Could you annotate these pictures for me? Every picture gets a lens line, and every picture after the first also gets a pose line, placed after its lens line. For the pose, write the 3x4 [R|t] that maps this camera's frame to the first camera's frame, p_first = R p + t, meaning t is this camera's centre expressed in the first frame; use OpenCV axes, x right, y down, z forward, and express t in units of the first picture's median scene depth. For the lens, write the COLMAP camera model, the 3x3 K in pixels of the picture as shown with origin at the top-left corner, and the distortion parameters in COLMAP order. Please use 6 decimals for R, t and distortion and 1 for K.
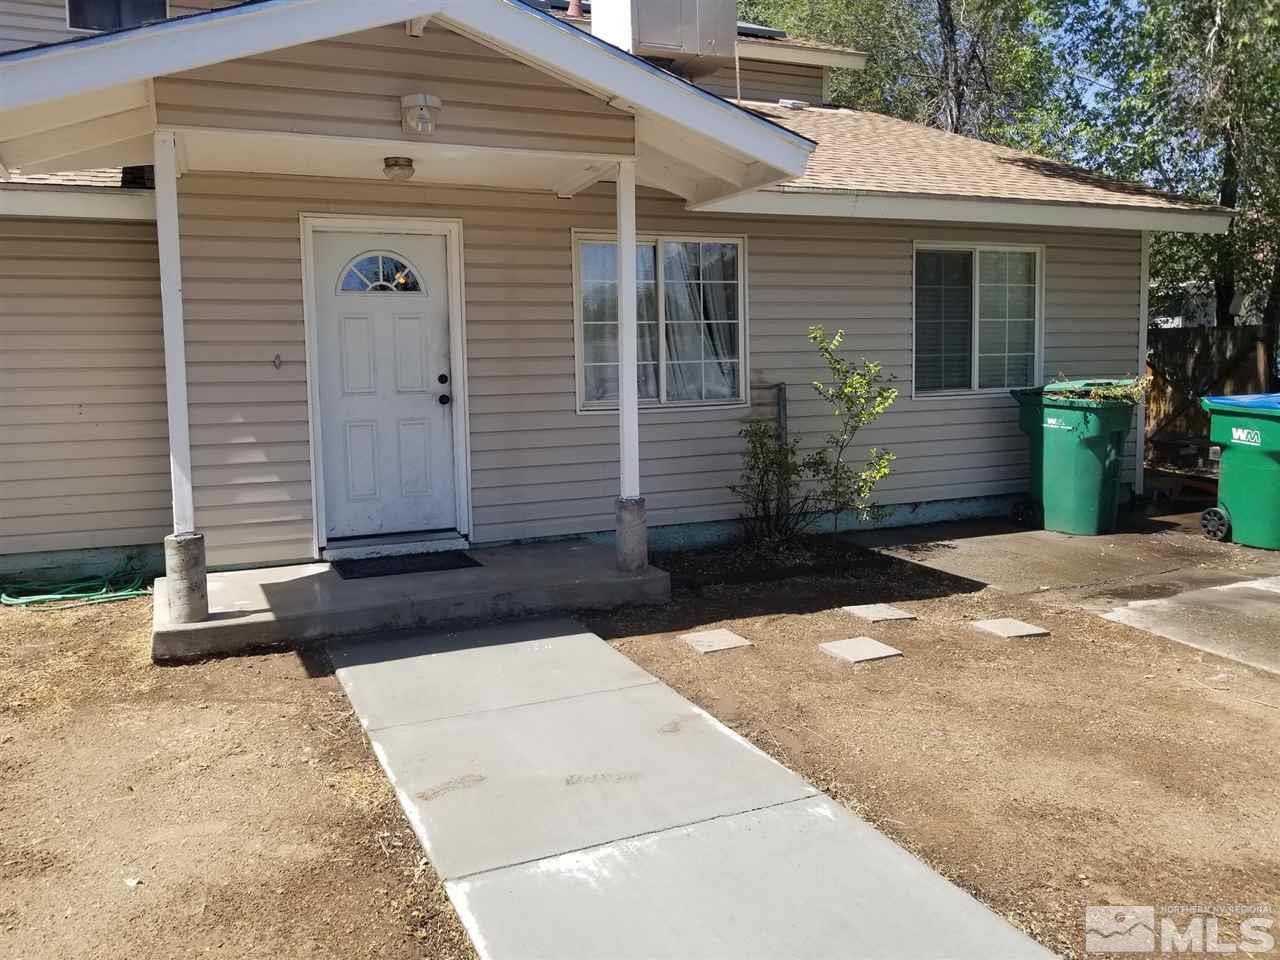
lens RADIAL K [[1013.0, 0, 629.2], [0, 1013.0, 473.6], [0, 0, 1]] dist [-0.016444, -0.009532]
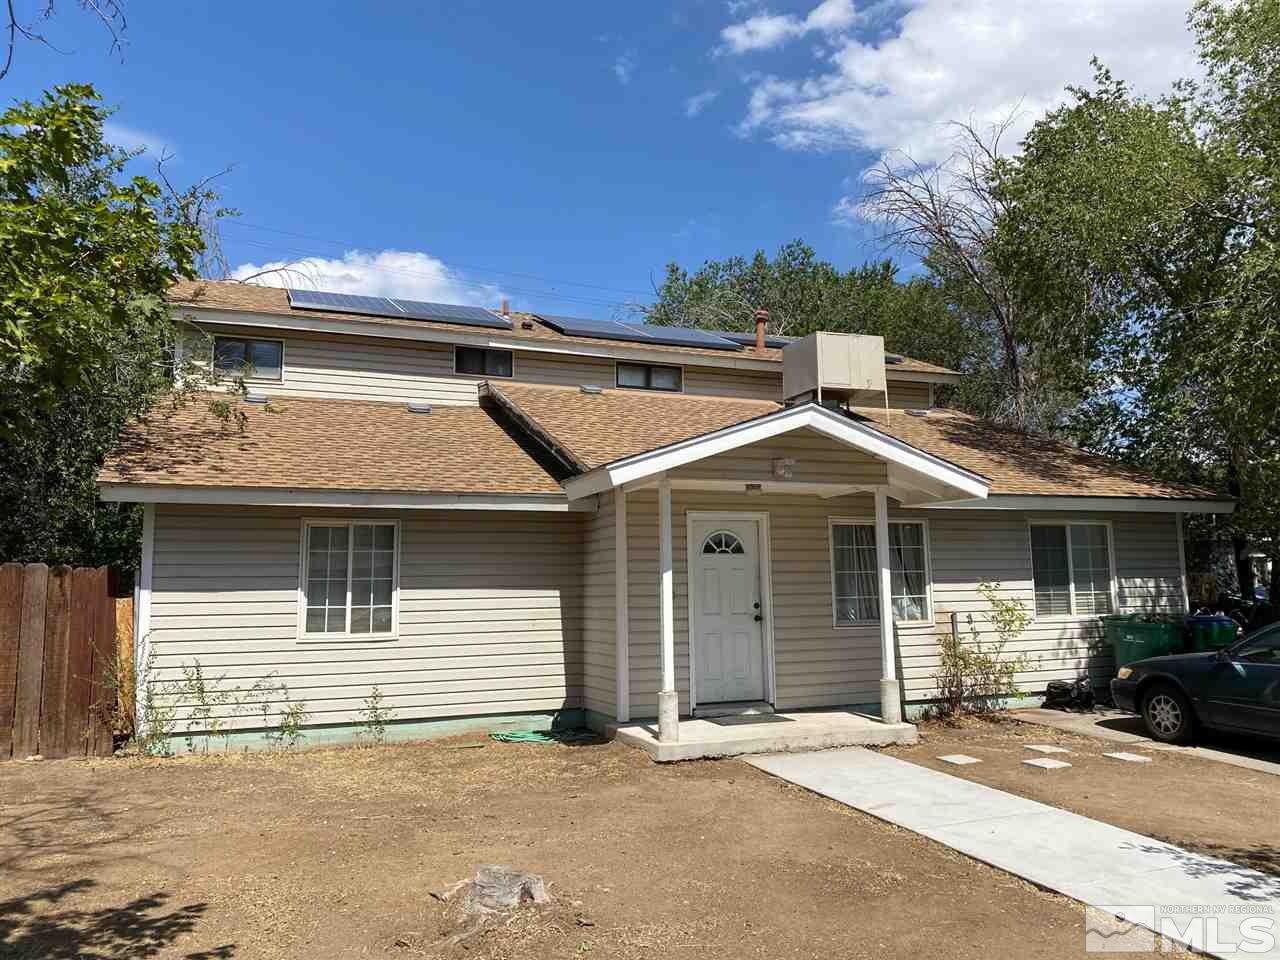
lens RADIAL K [[949.5, 0, 645.9], [0, 949.5, 467.1], [0, 0, 1]] dist [0.043550, -0.025077]
pose [[0.999567, 0.001305, -0.029383, -0.332537], [-0.007903, 0.974194, -0.225575, 0.039371], [0.028330, 0.225710, 0.973783, -0.601423]]
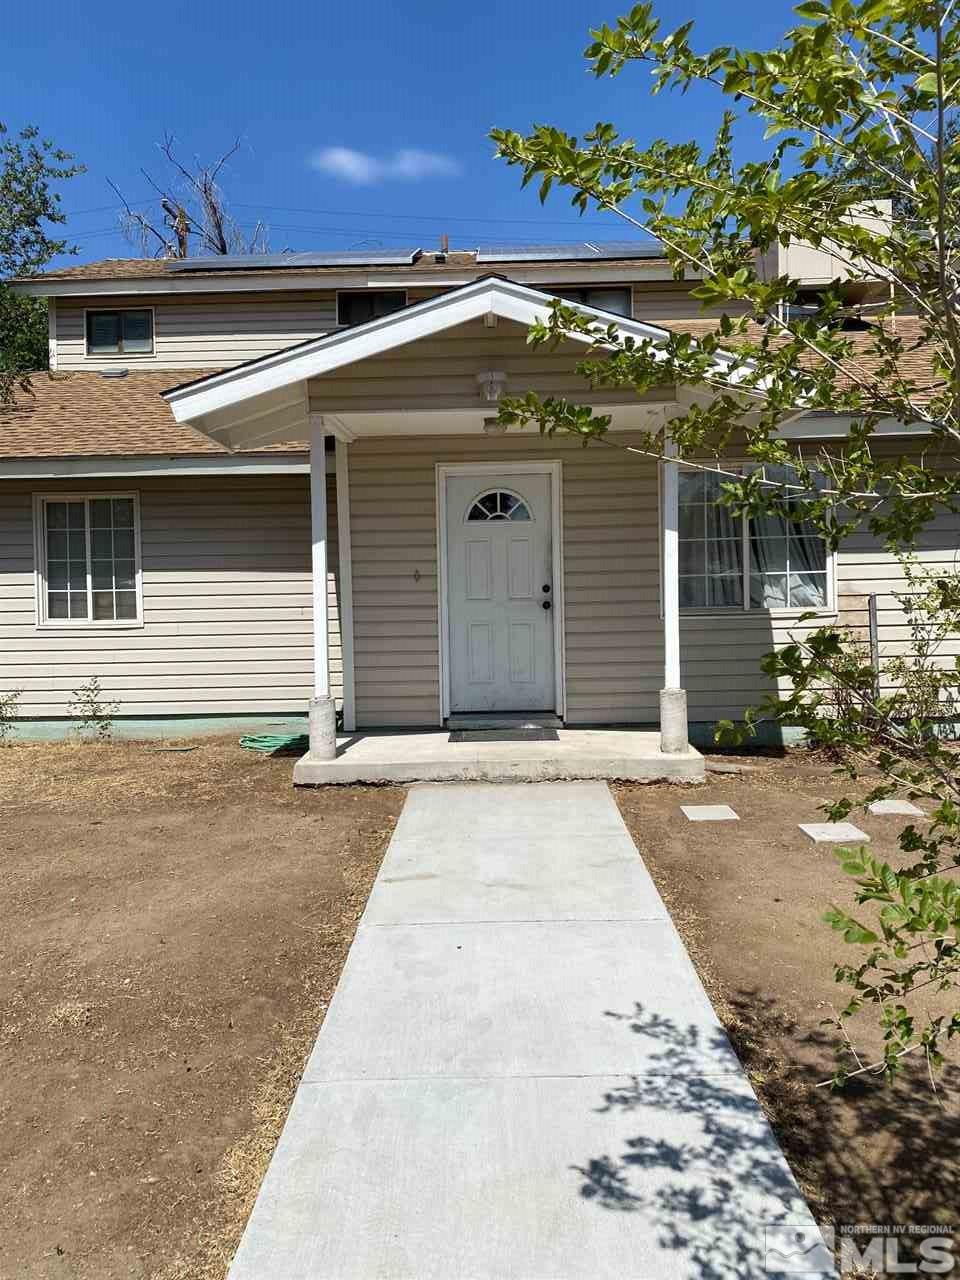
lens RADIAL K [[949.5, 0, 482.8], [0, 949.5, 636.0], [0, 0, 1]] dist [0.043550, -0.025077]
pose [[0.904390, 0.019240, -0.426272, 0.251132], [-0.038295, 0.998611, -0.036175, 0.009839], [0.424984, 0.049040, 0.903871, -0.082991]]
